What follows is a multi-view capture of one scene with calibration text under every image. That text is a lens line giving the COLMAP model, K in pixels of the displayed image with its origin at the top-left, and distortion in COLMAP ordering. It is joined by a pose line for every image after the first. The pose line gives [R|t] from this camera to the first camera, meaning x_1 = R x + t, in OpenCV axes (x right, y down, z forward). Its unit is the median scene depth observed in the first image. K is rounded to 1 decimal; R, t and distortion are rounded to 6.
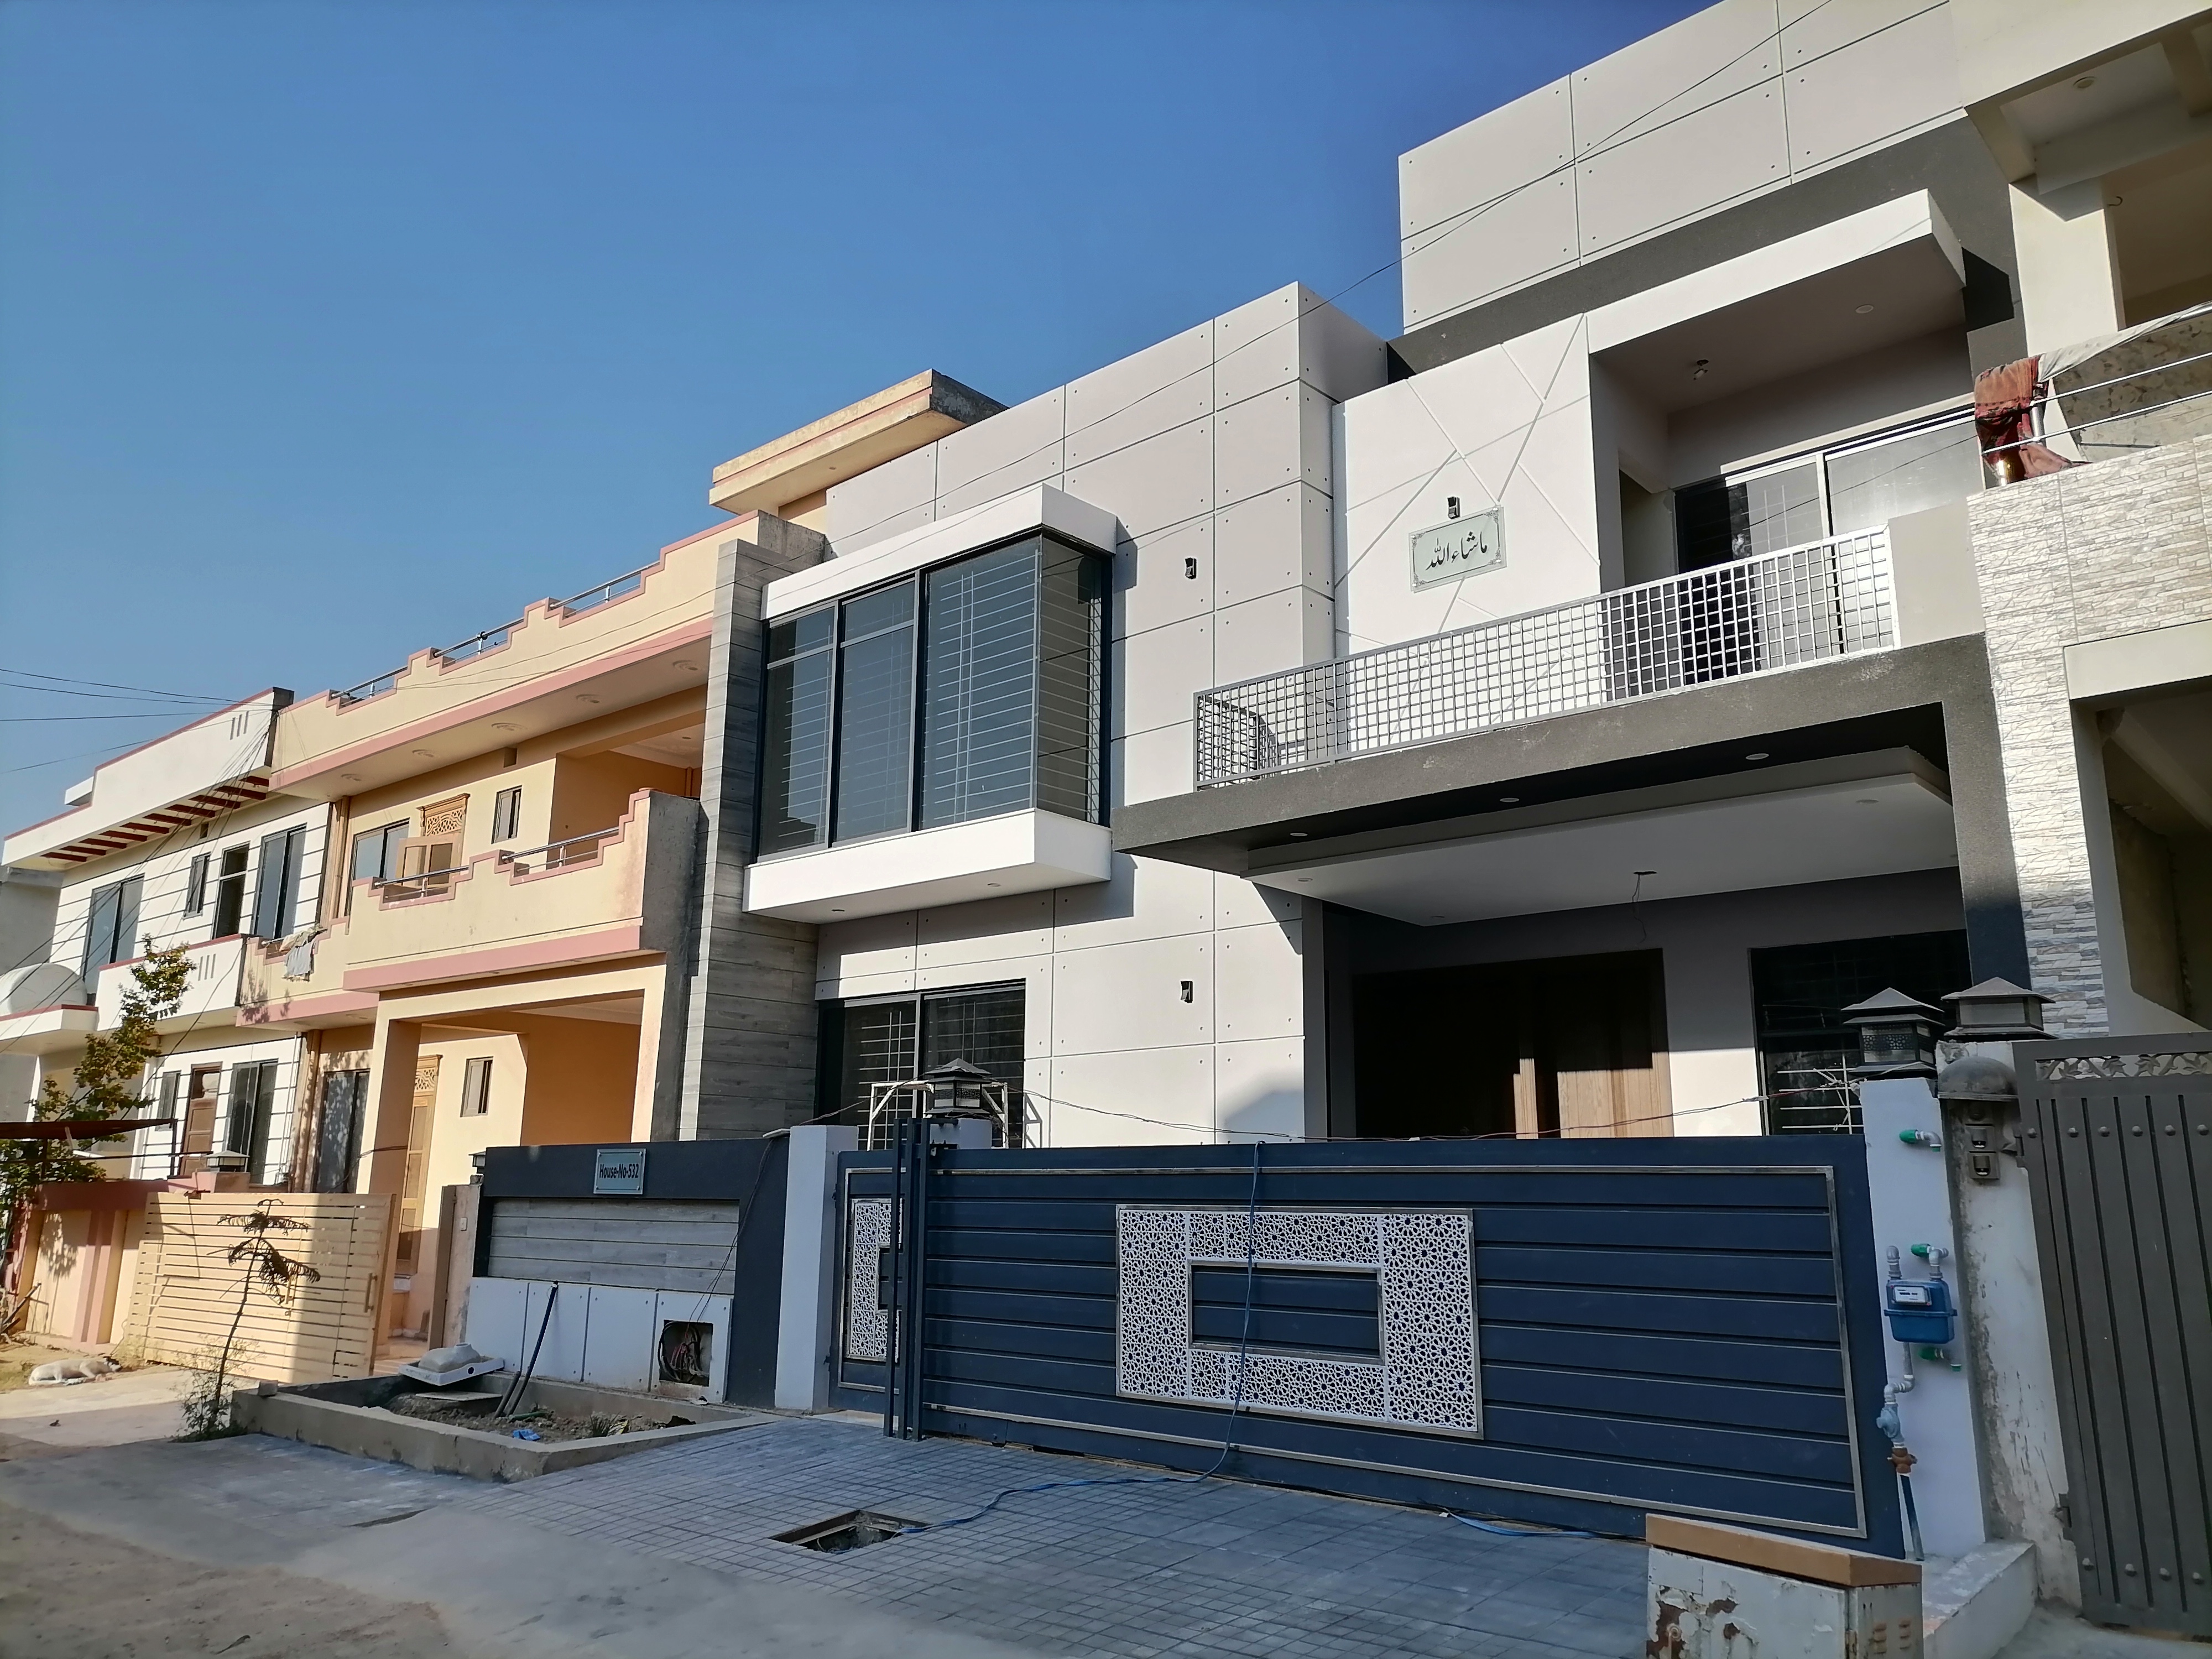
lens RADIAL K [[1659.7, 0, 1106.0], [0, 1659.7, 829.5], [0, 0, 1]] dist [0.033853, 0.000773]
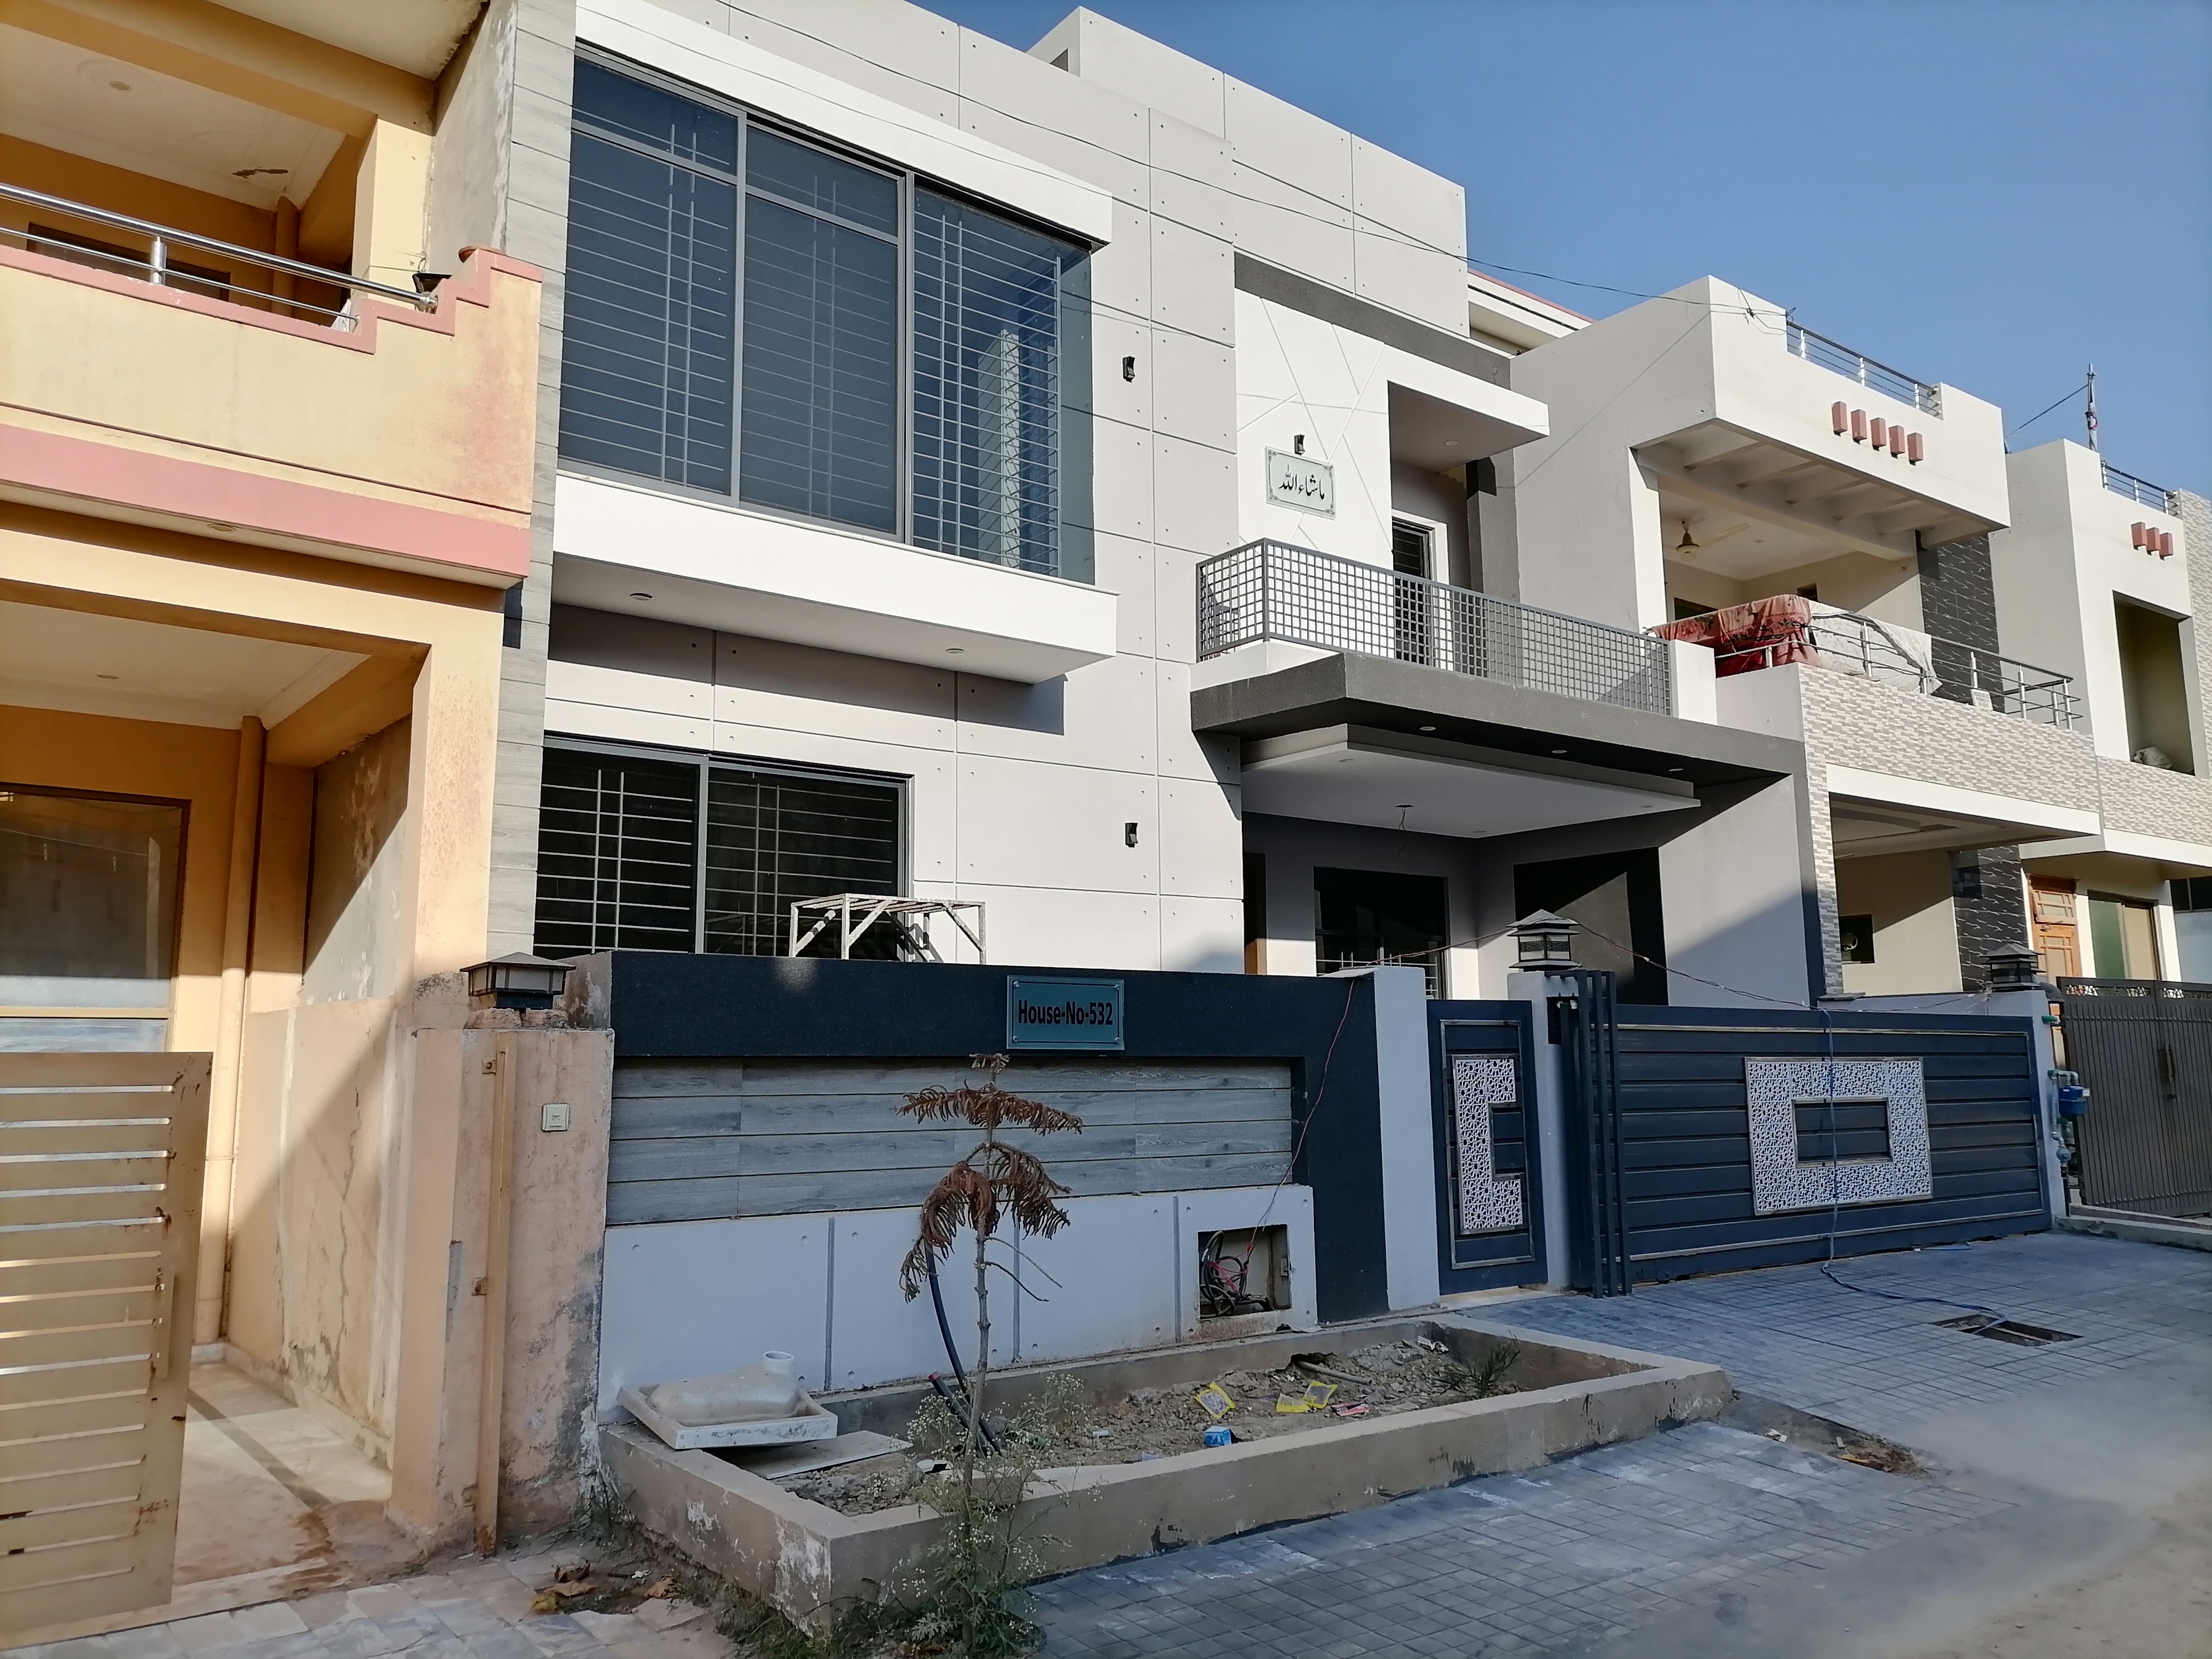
lens RADIAL K [[1659.7, 0, 1106.0], [0, 1659.7, 829.5], [0, 0, 1]] dist [0.033853, 0.000773]
pose [[0.185265, 0.131296, 0.973878, -1.009781], [-0.202650, 0.974837, -0.092875, 0.218575], [-0.961566, -0.180149, 0.207211, 0.987227]]
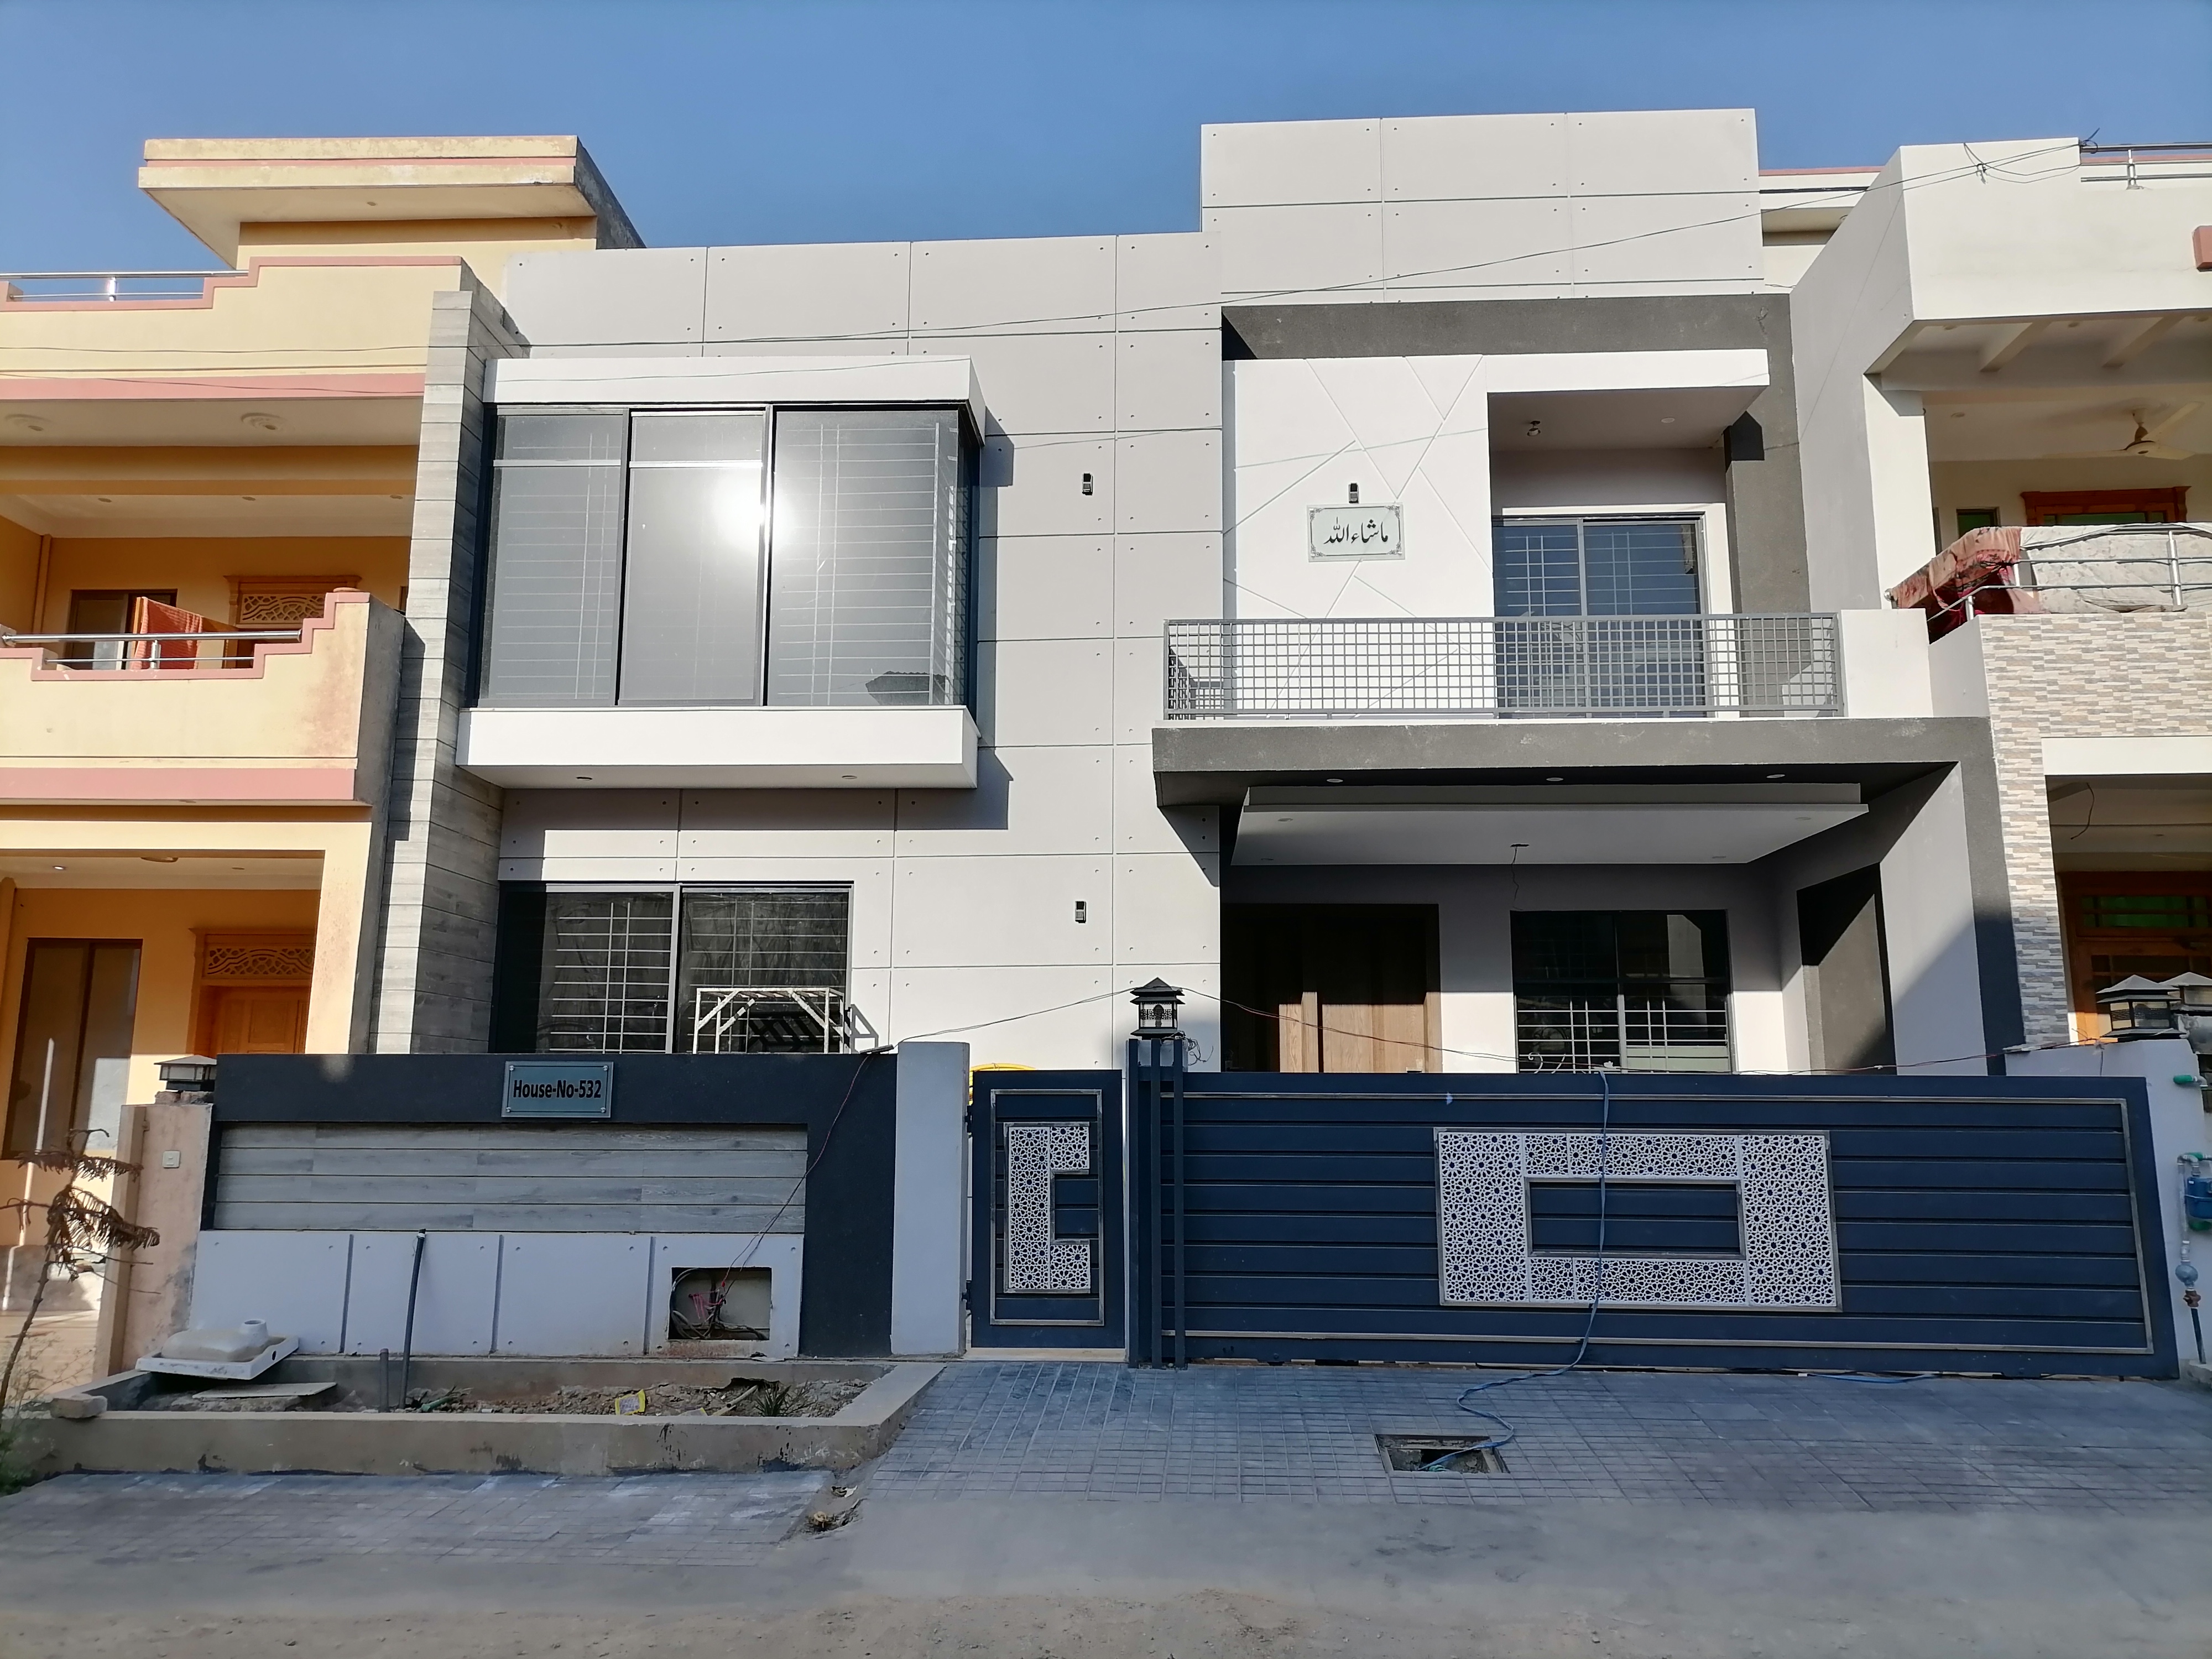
lens RADIAL K [[1657.6, 0, 1106.0], [0, 1657.6, 829.5], [0, 0, 1]] dist [0.035763, -0.014814]
pose [[0.778228, 0.099465, 0.620055, -0.672386], [-0.133258, 0.991047, 0.008275, 0.045978], [-0.613680, -0.089068, 0.784515, 0.256045]]
